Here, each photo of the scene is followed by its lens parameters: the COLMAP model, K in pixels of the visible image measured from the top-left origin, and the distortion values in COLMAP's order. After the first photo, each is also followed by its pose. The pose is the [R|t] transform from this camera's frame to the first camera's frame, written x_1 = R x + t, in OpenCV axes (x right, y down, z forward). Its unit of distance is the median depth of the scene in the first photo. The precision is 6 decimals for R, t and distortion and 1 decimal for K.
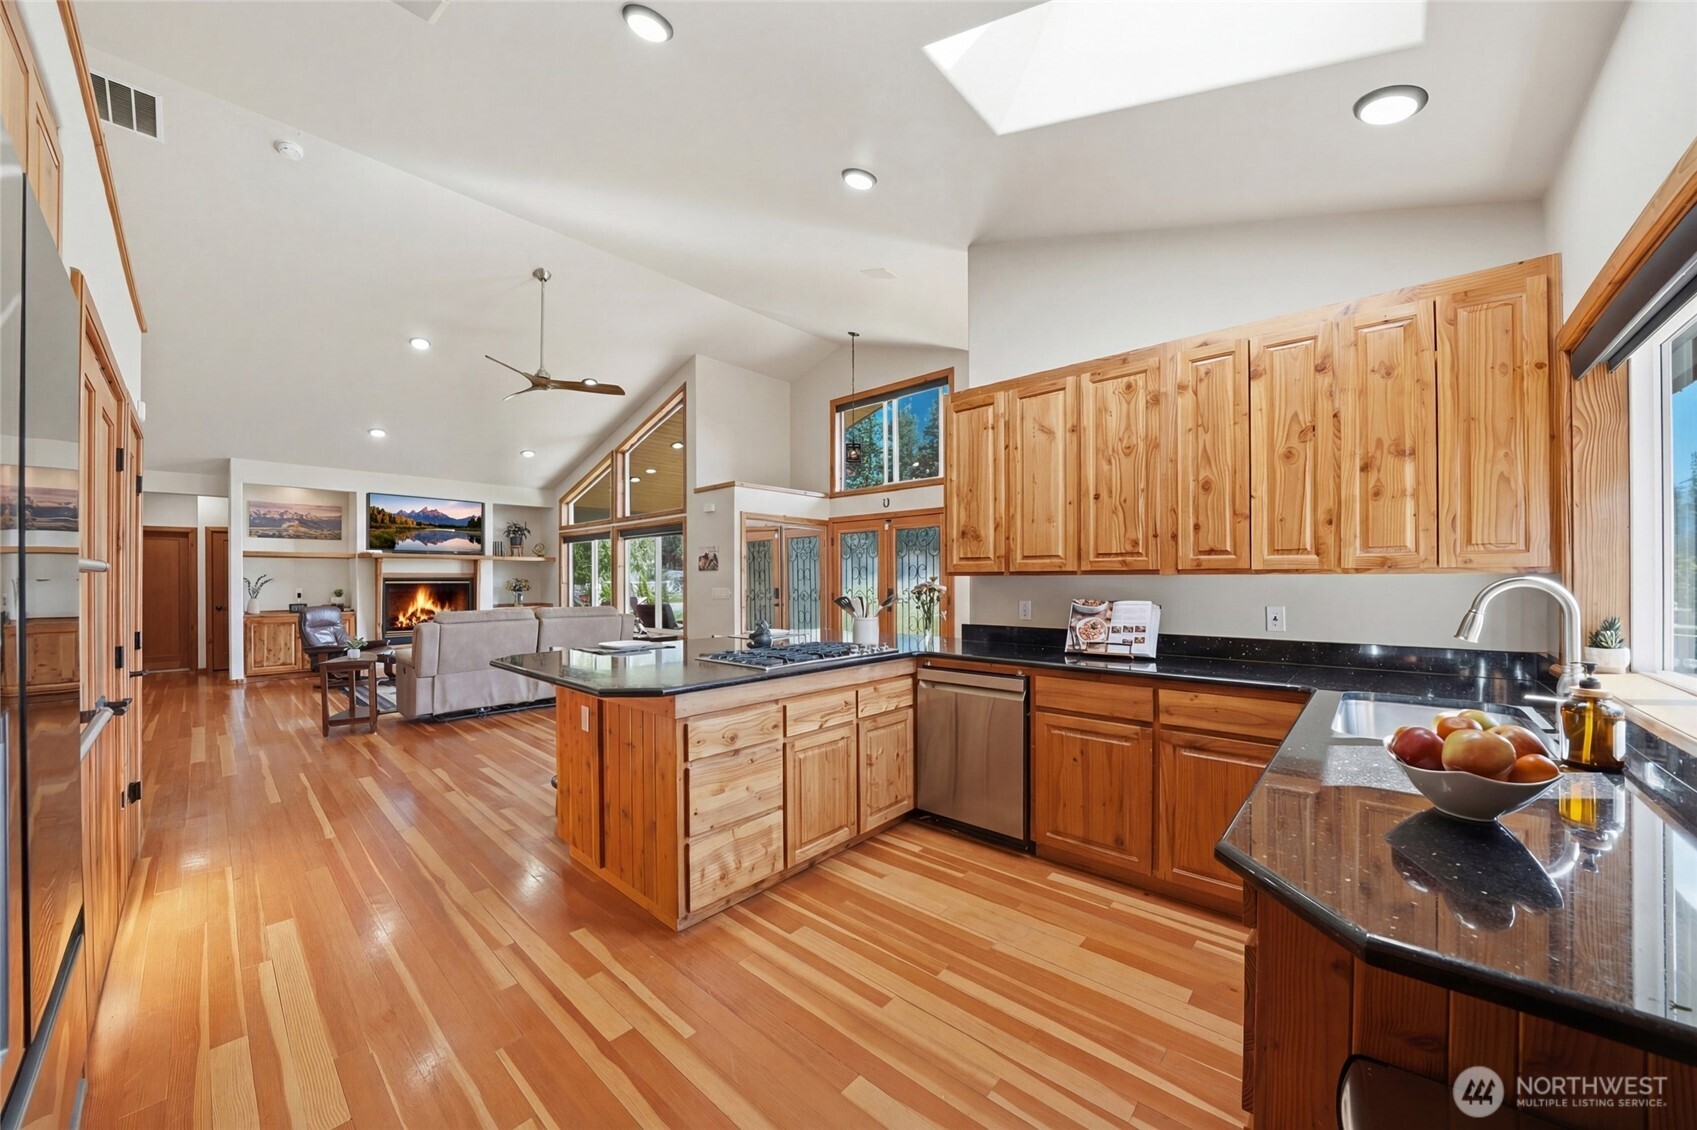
lens RADIAL K [[598.3, 0, 848.1], [0, 598.3, 577.7], [0, 0, 1]] dist [-0.021301, 0.000021]
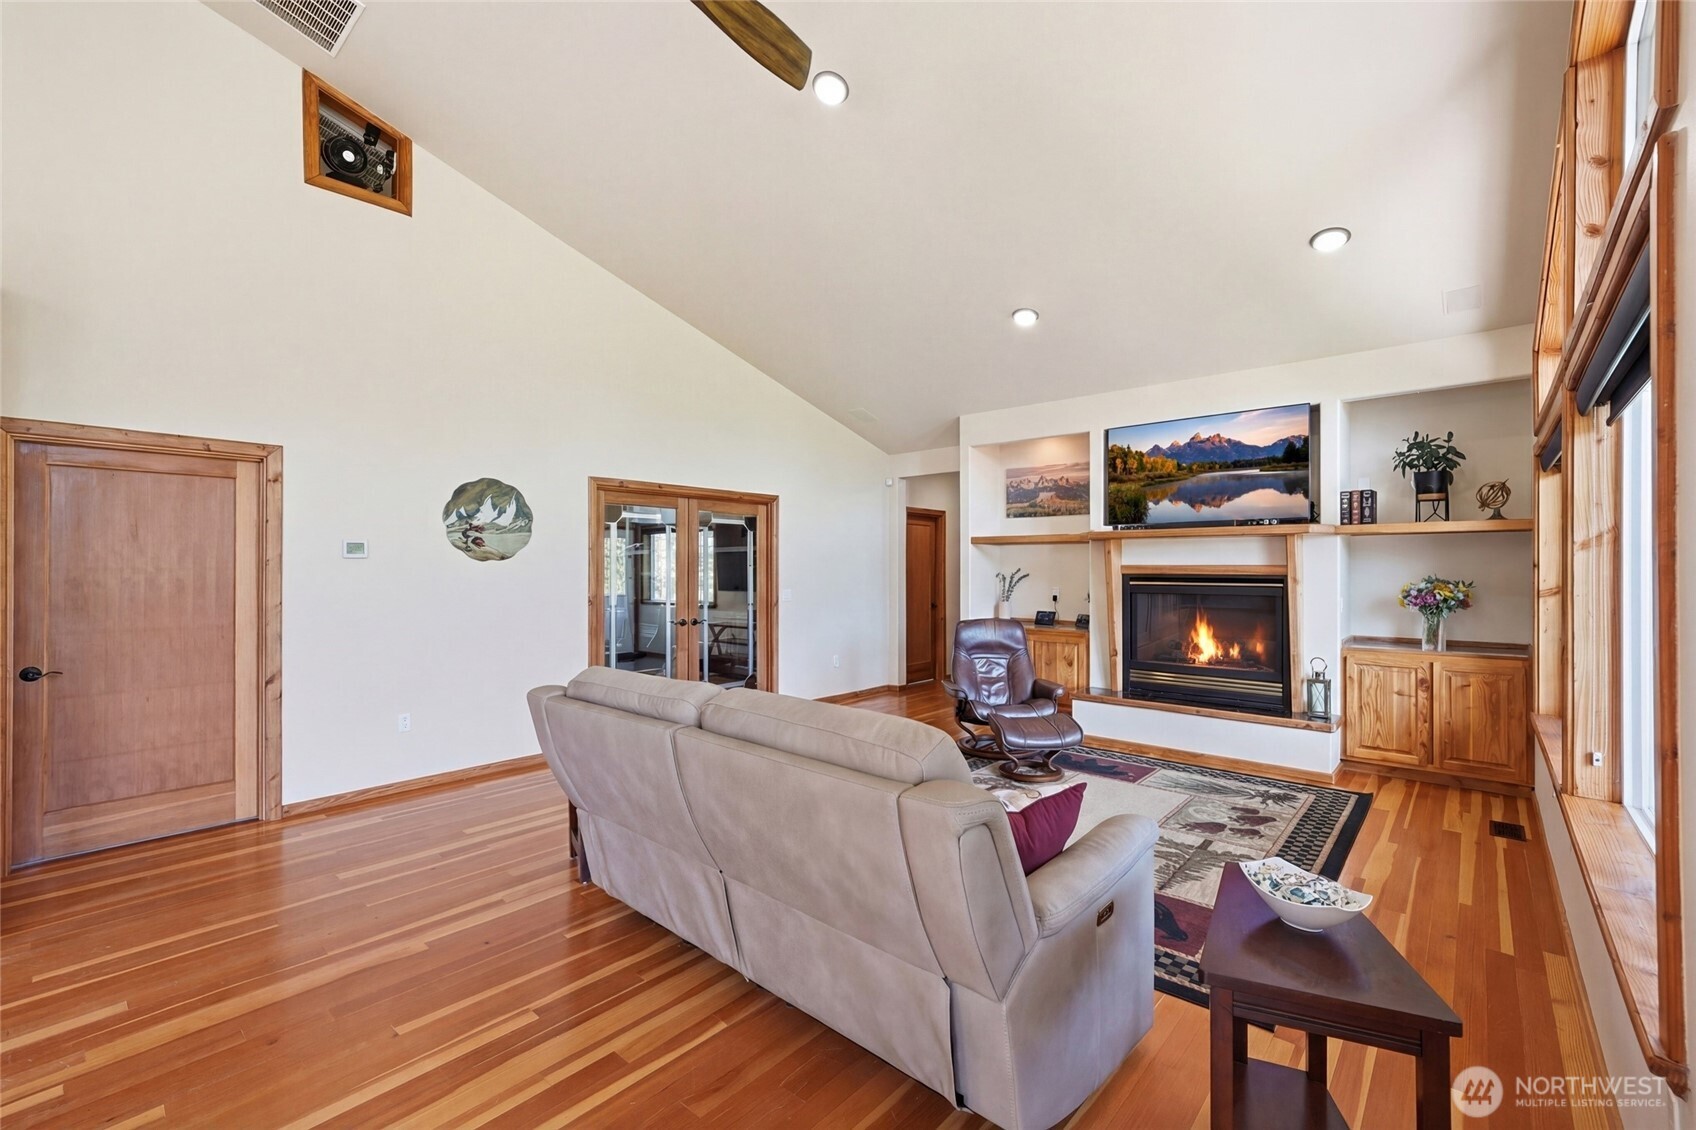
lens RADIAL K [[722.1, 0, 853.3], [0, 722.1, 572.2], [0, 0, 1]] dist [-0.000171, 0.000193]
pose [[0.022563, 0.008970, -0.999705, -0.299022], [-0.001025, 0.999959, 0.008949, -0.022013], [0.999745, 0.000823, 0.022571, 2.060639]]
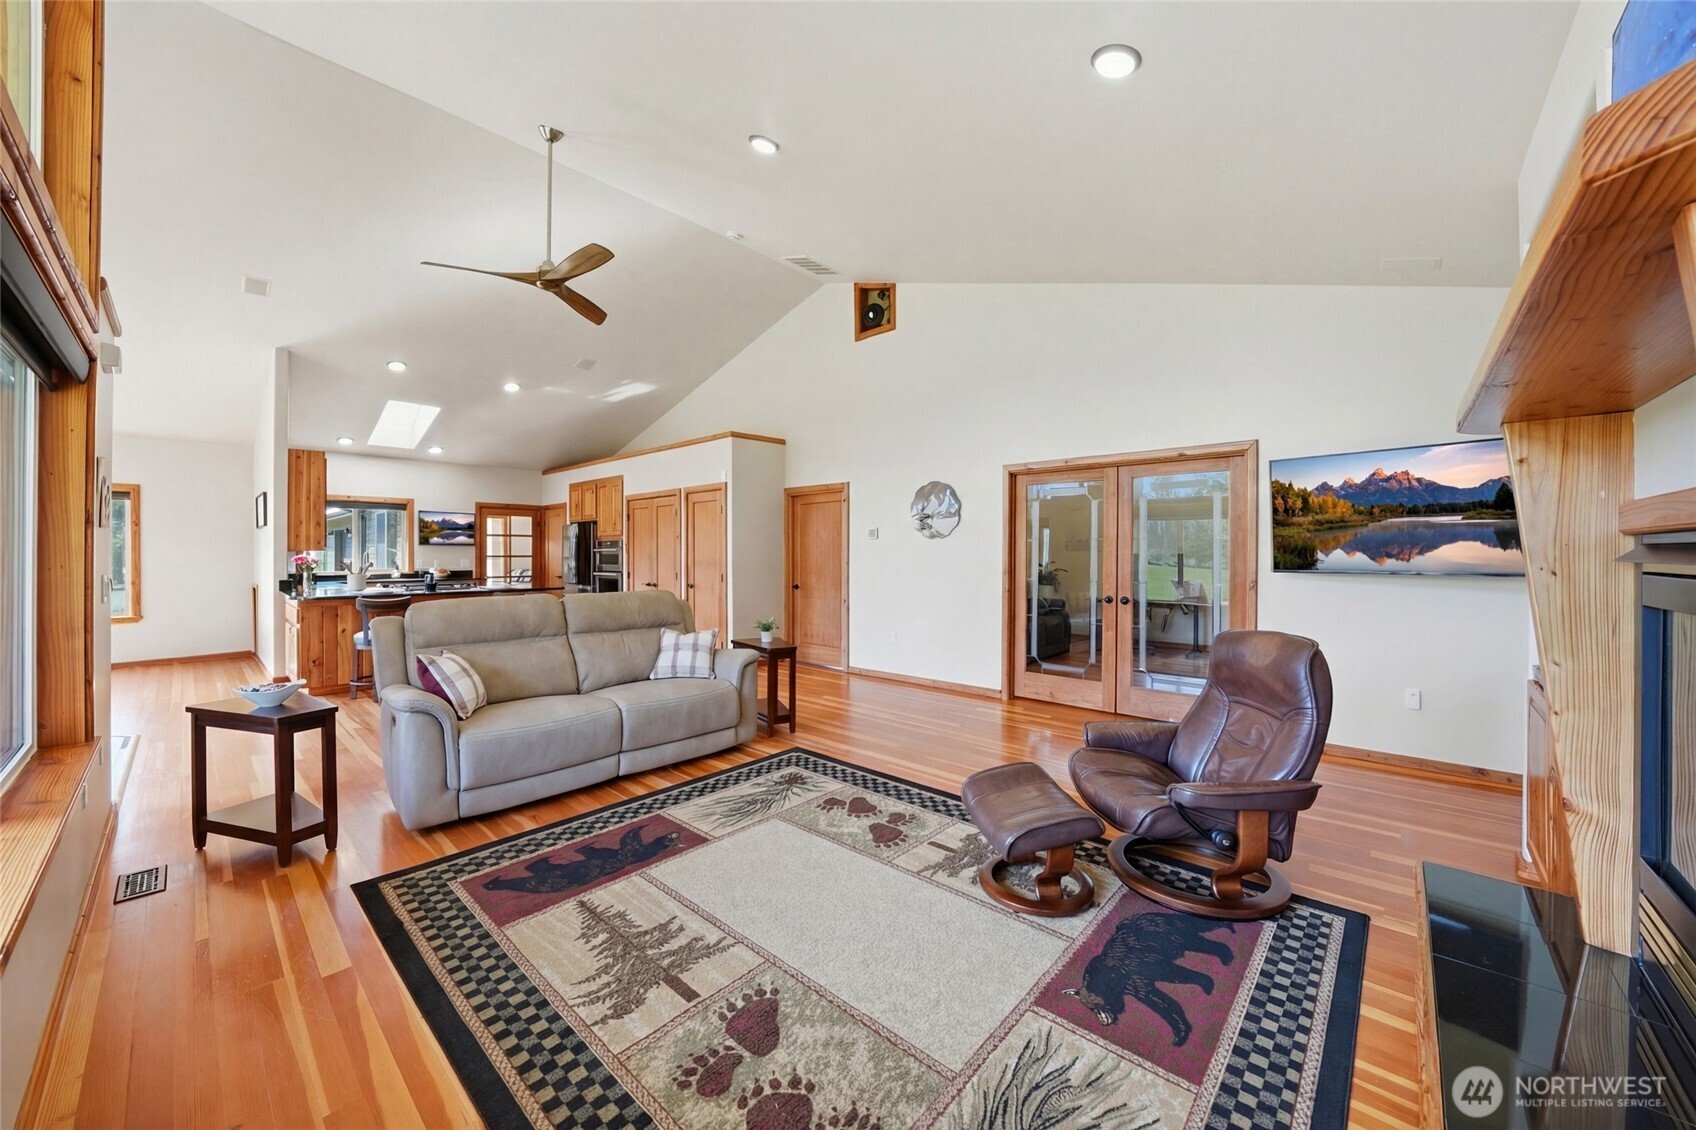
lens RADIAL K [[617.1, 0, 850.3], [0, 617.1, 572.4], [0, 0, 1]] dist [-0.019525, 0.000325]
pose [[-0.999992, 0.003739, -0.001211, -1.658868], [0.003698, 0.999466, 0.032473, 0.011269], [0.001332, 0.032468, -0.999472, 3.271994]]
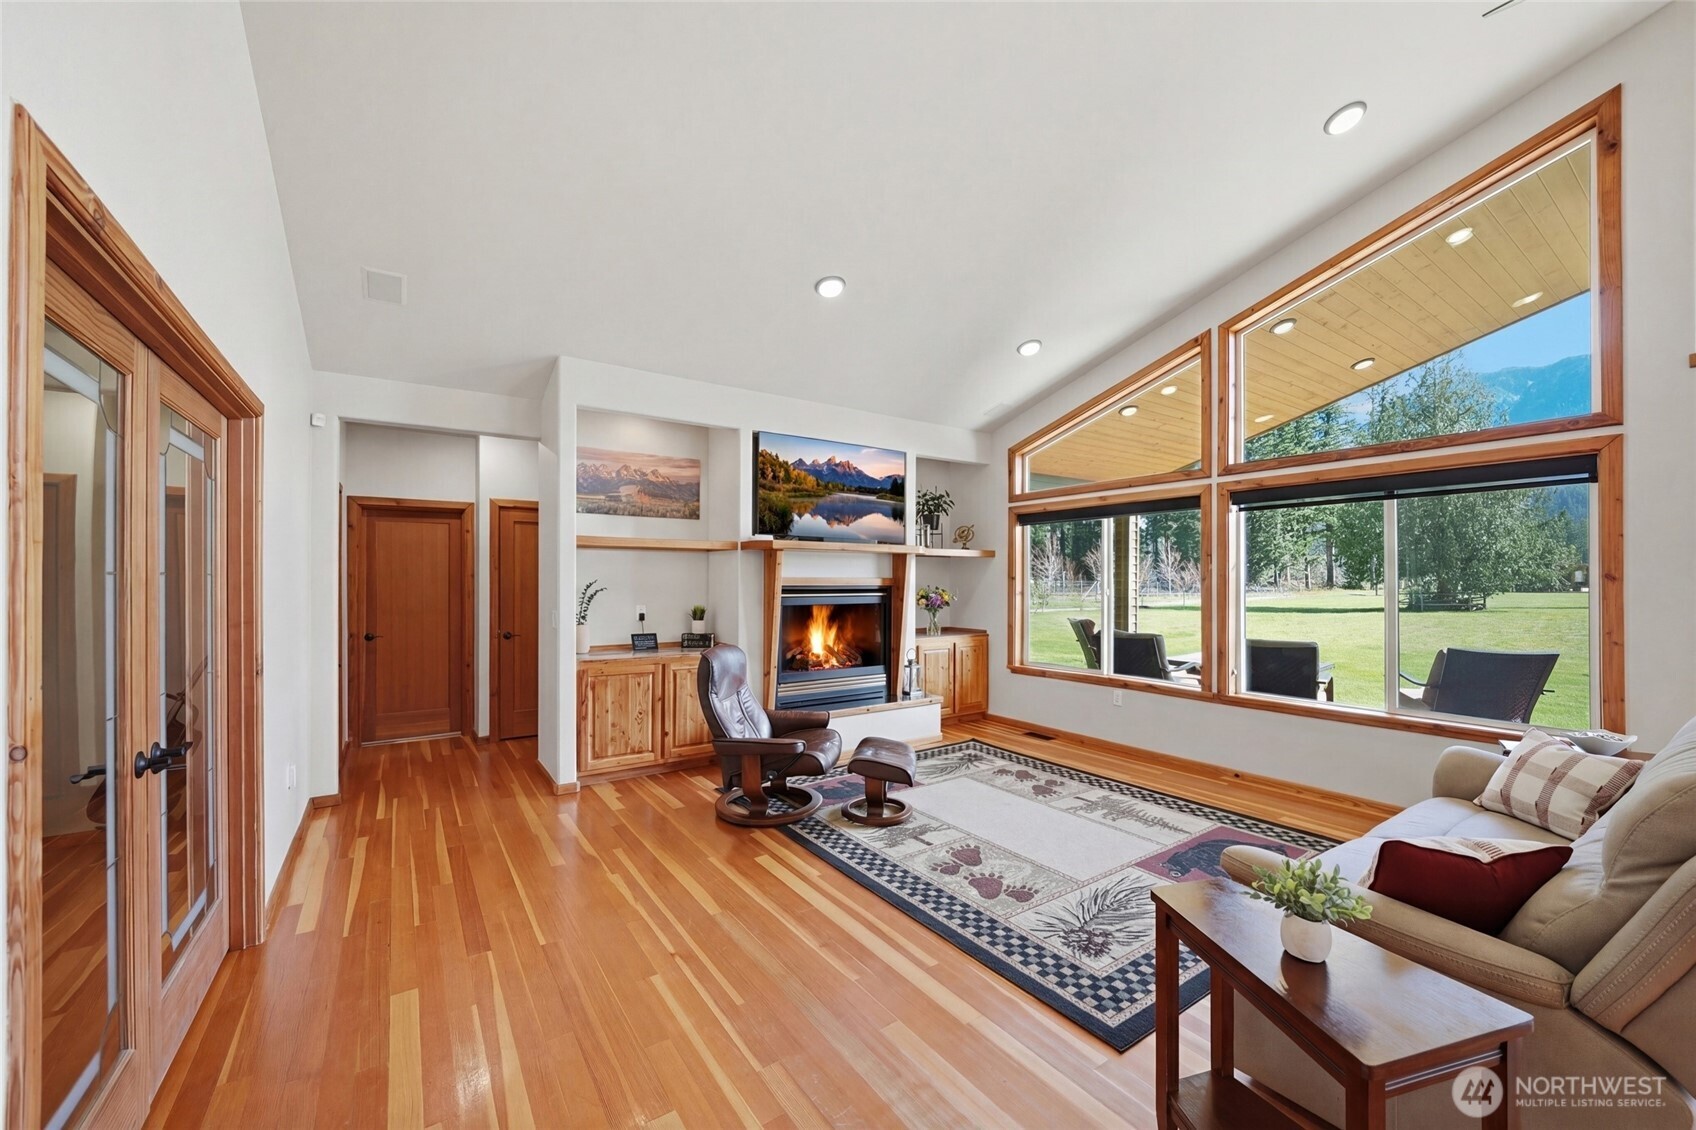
lens RADIAL K [[657.8, 0, 850.4], [0, 657.8, 570.9], [0, 0, 1]] dist [-0.011620, 0.000235]
pose [[0.972905, 0.001009, -0.231202, -1.649145], [-0.003378, 0.999946, -0.009848, -0.023015], [0.231179, 0.010362, 0.972856, 1.213351]]
